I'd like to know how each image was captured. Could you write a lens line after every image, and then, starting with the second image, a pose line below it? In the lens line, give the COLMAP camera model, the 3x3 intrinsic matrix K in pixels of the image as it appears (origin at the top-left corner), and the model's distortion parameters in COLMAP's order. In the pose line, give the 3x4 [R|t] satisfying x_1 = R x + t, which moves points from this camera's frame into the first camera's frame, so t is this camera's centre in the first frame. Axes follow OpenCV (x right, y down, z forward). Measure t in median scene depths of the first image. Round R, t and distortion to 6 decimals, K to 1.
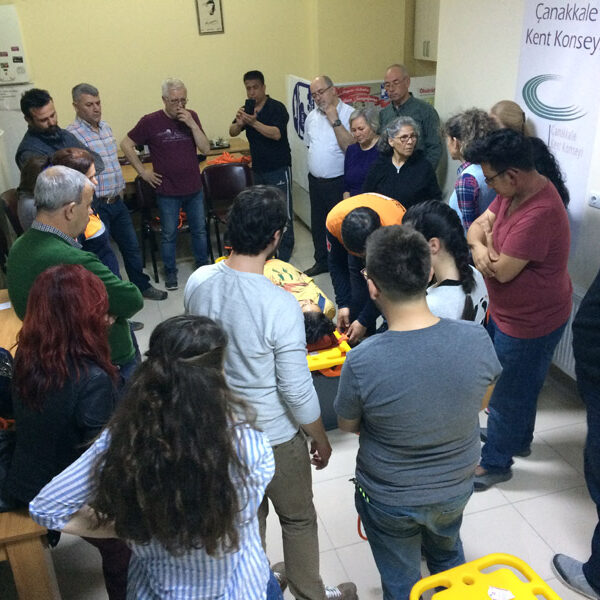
lens RADIAL K [[686.2, 0, 303.3], [0, 686.2, 300.6], [0, 0, 1]] dist [0.073689, 0.000000]
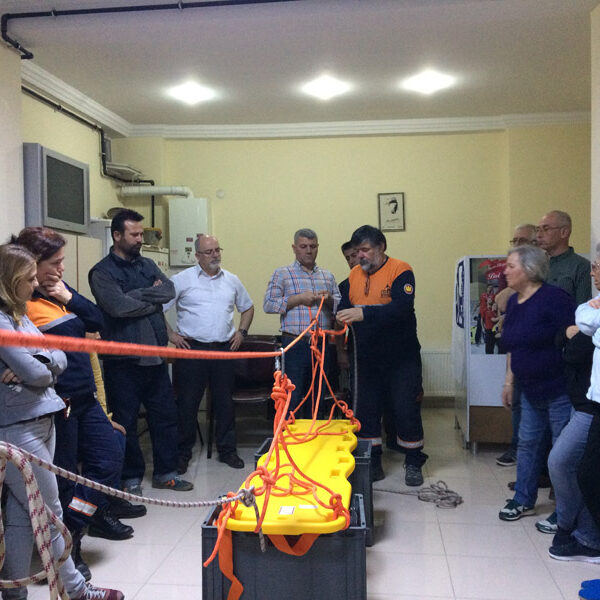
lens RADIAL K [[686.2, 0, 299.2], [0, 686.2, 300.3], [0, 0, 1]] dist [0.073689, 0.000000]
pose [[0.906771, 0.033332, -0.420303, 0.191205], [-0.191140, 0.921044, -0.339328, 0.070386], [0.375807, 0.388029, 0.841548, 0.209548]]
